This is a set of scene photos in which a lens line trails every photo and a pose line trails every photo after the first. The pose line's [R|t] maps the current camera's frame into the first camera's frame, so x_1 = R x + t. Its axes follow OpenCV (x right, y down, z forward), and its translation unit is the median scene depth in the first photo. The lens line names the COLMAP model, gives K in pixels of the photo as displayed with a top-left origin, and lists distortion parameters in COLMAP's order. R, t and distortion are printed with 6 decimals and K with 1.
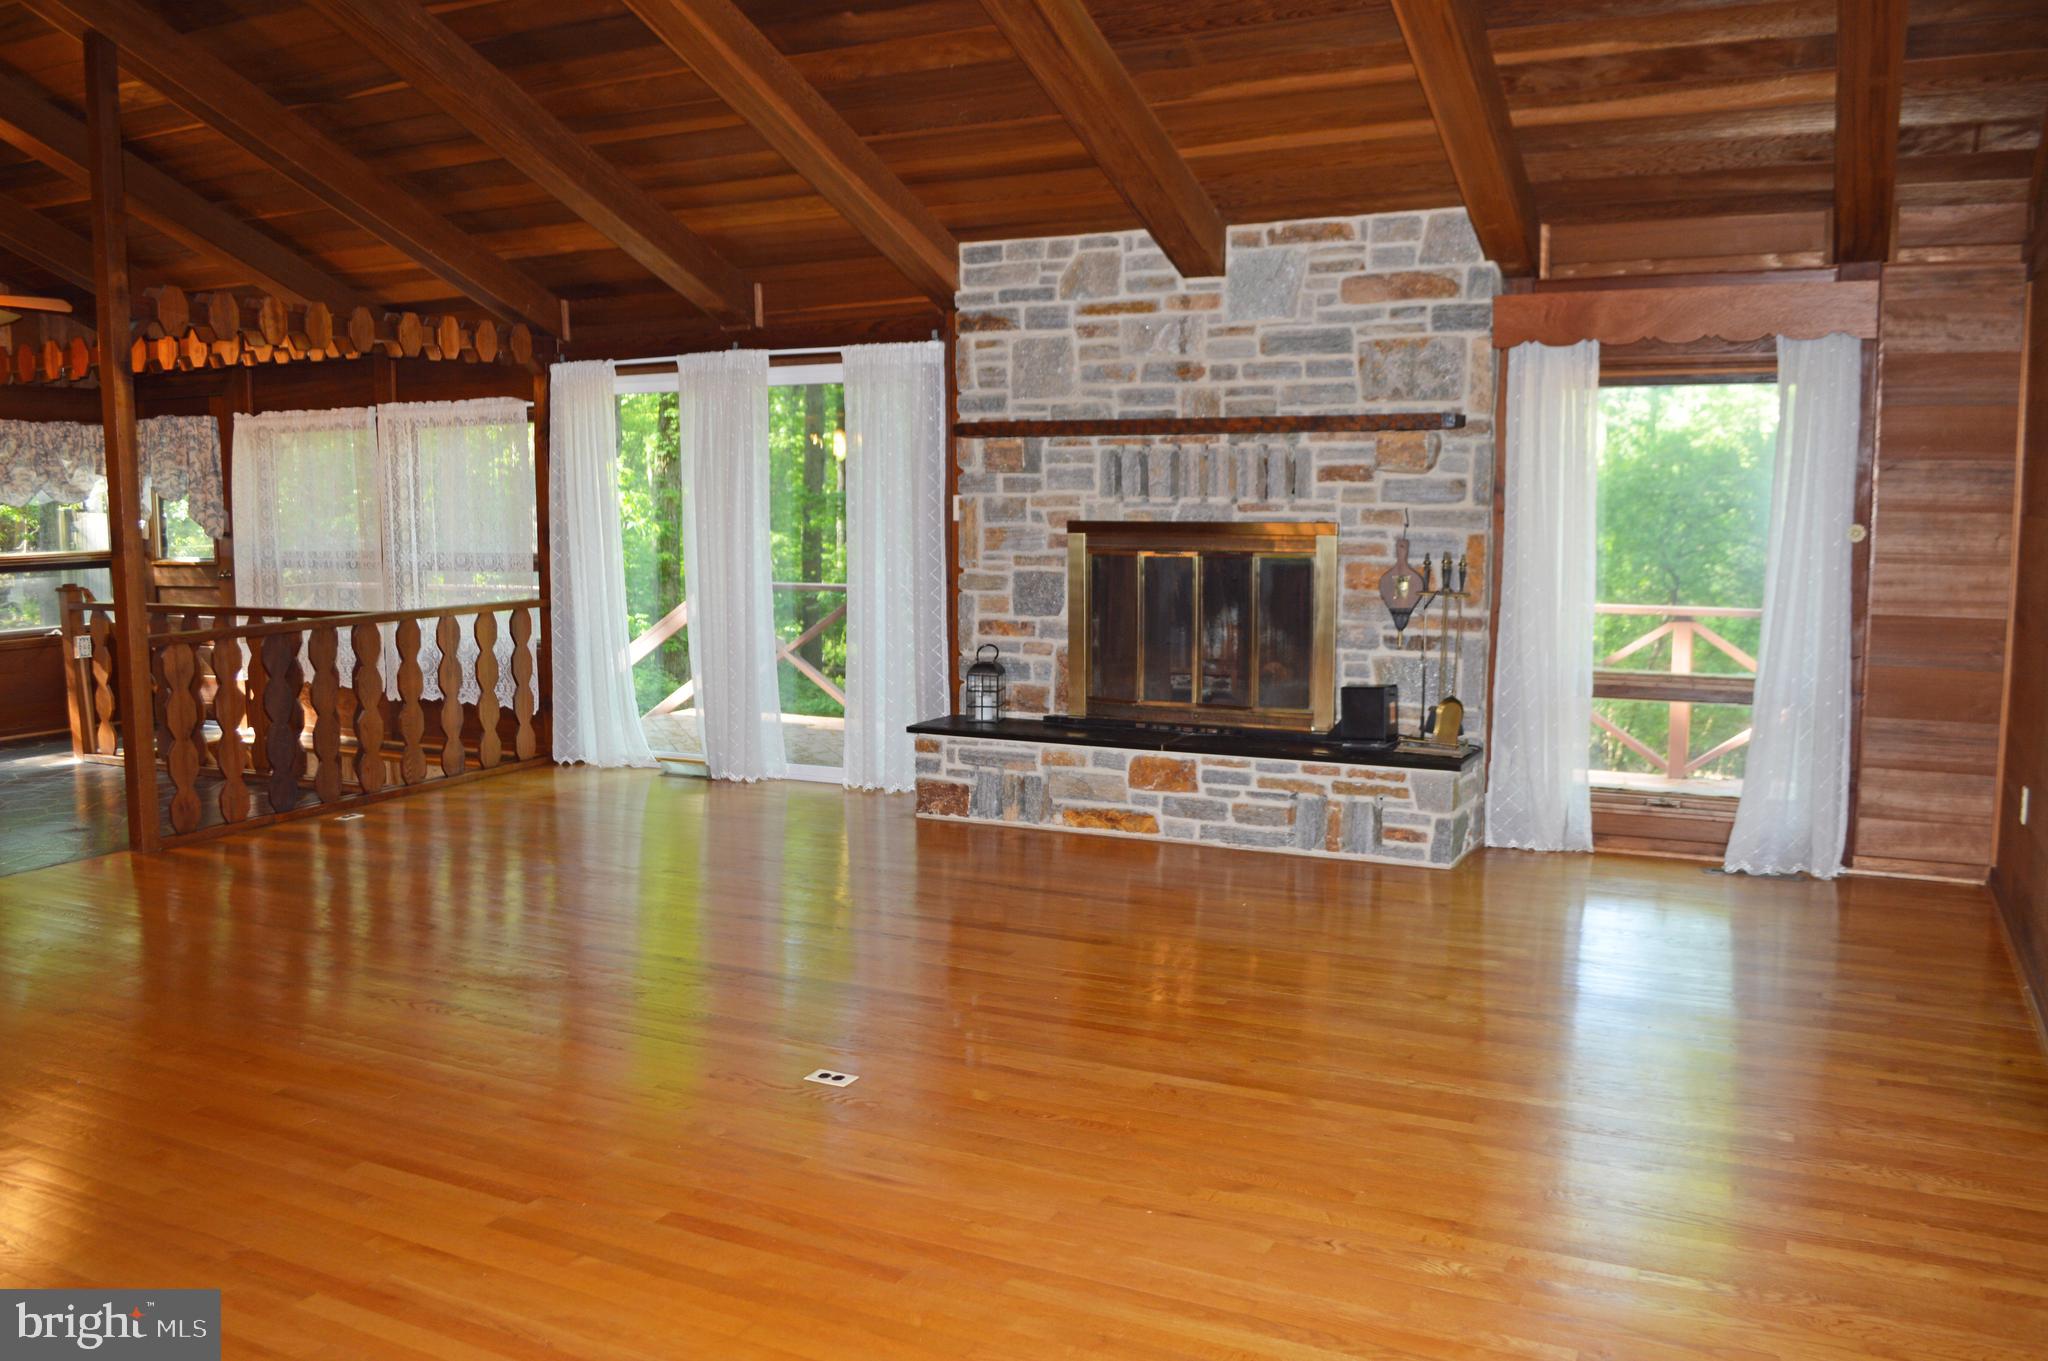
lens RADIAL K [[1643.4, 0, 1015.6], [0, 1643.4, 685.5], [0, 0, 1]] dist [-0.075380, -0.010153]
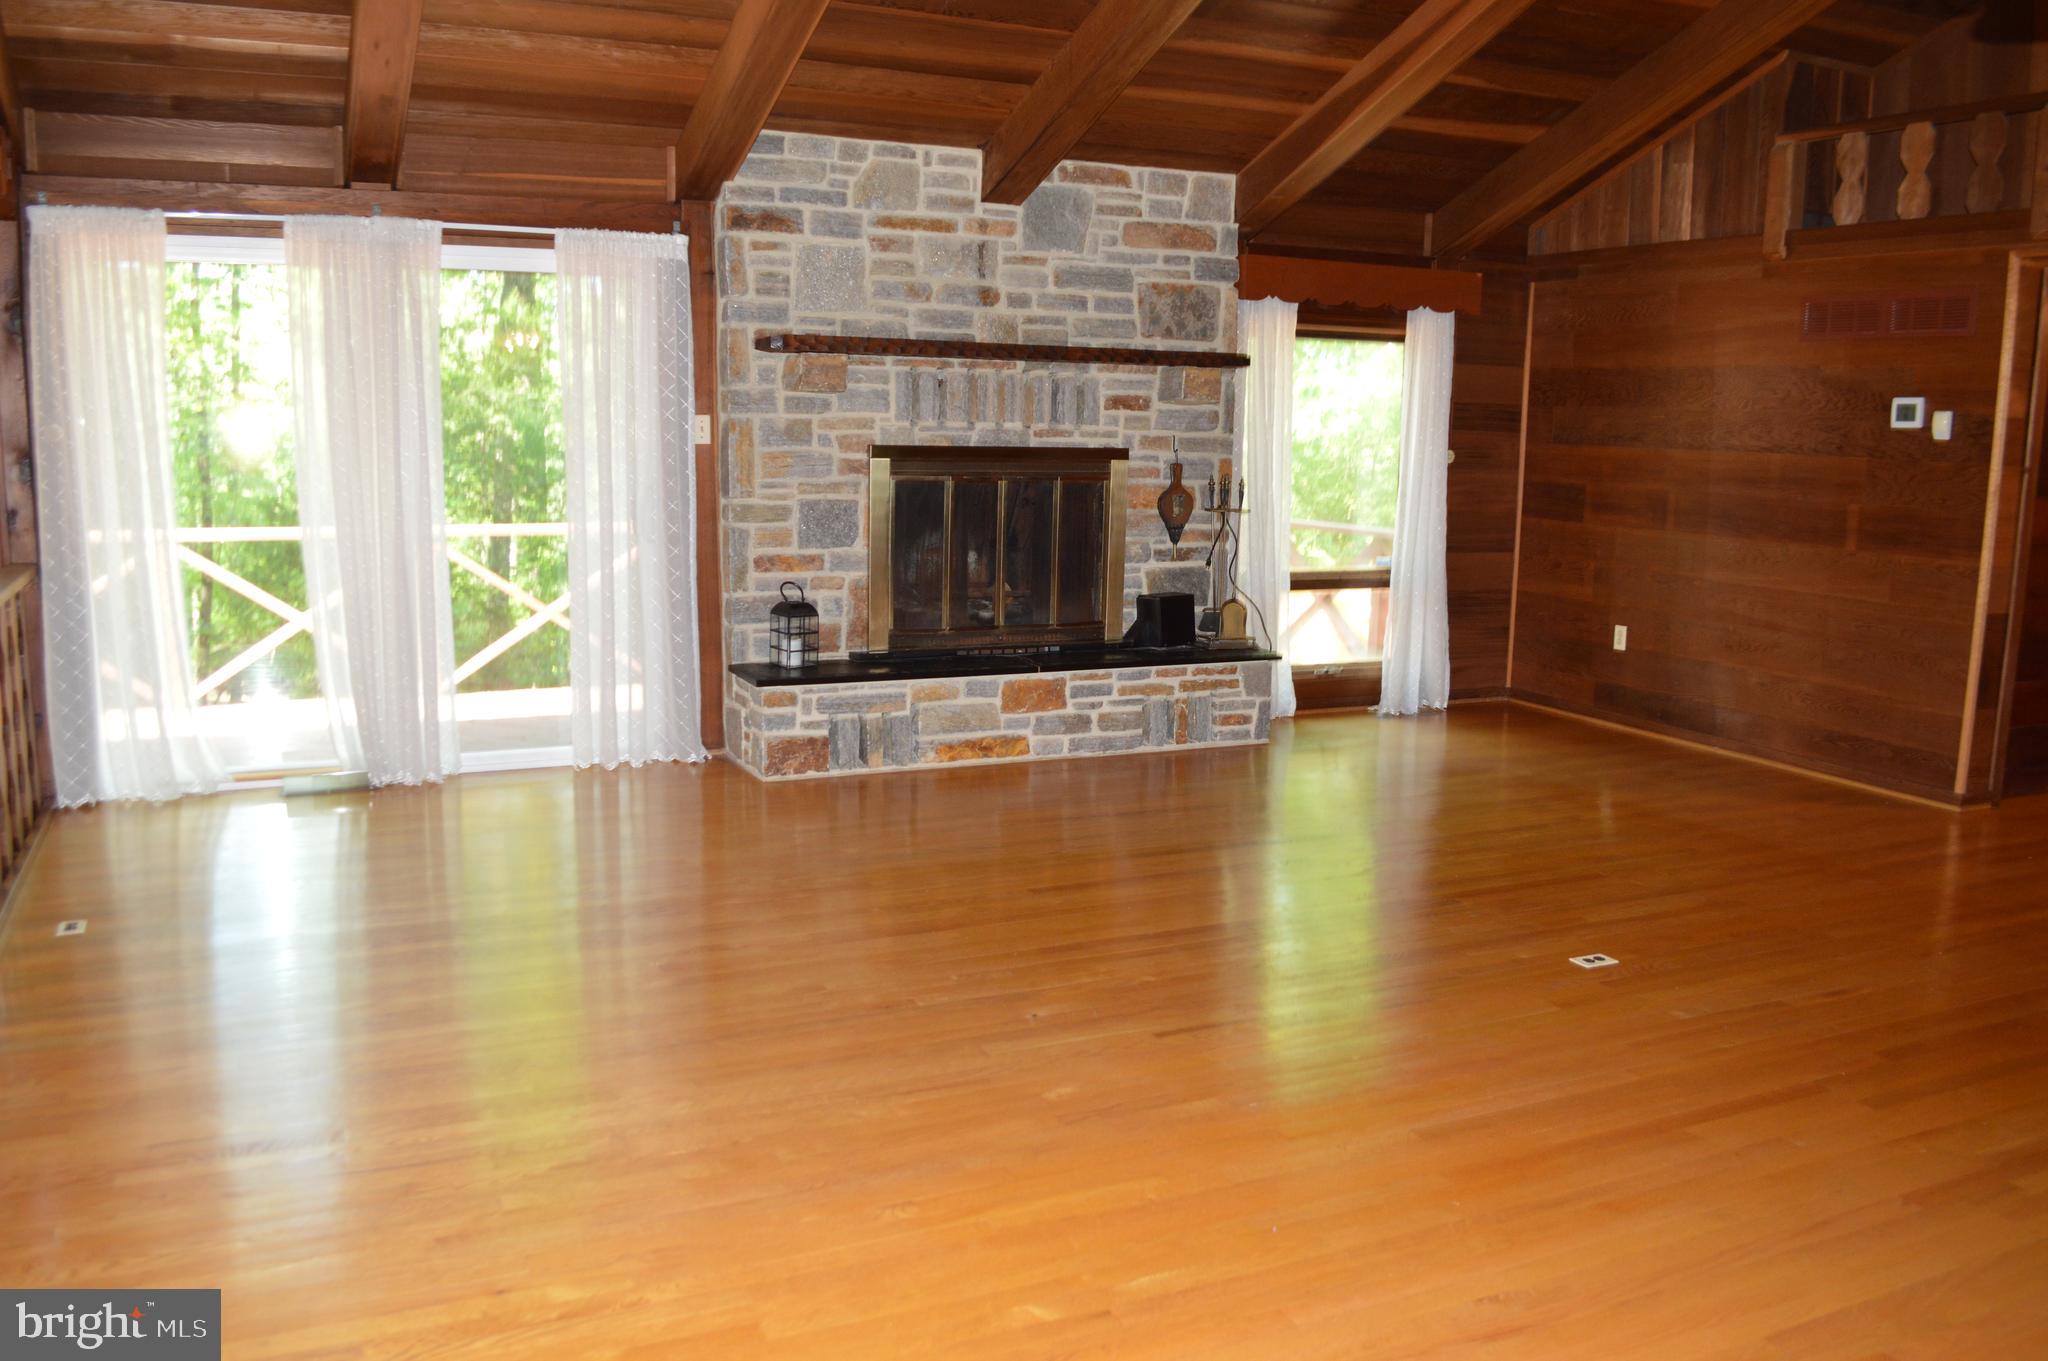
lens RADIAL K [[1643.4, 0, 1018.3], [0, 1643.4, 681.0], [0, 0, 1]] dist [-0.075380, -0.010153]
pose [[0.617418, -0.107922, 0.779197, -0.686337], [0.071426, 0.994144, 0.081097, -0.037086], [-0.783386, 0.005584, 0.621511, 0.360724]]
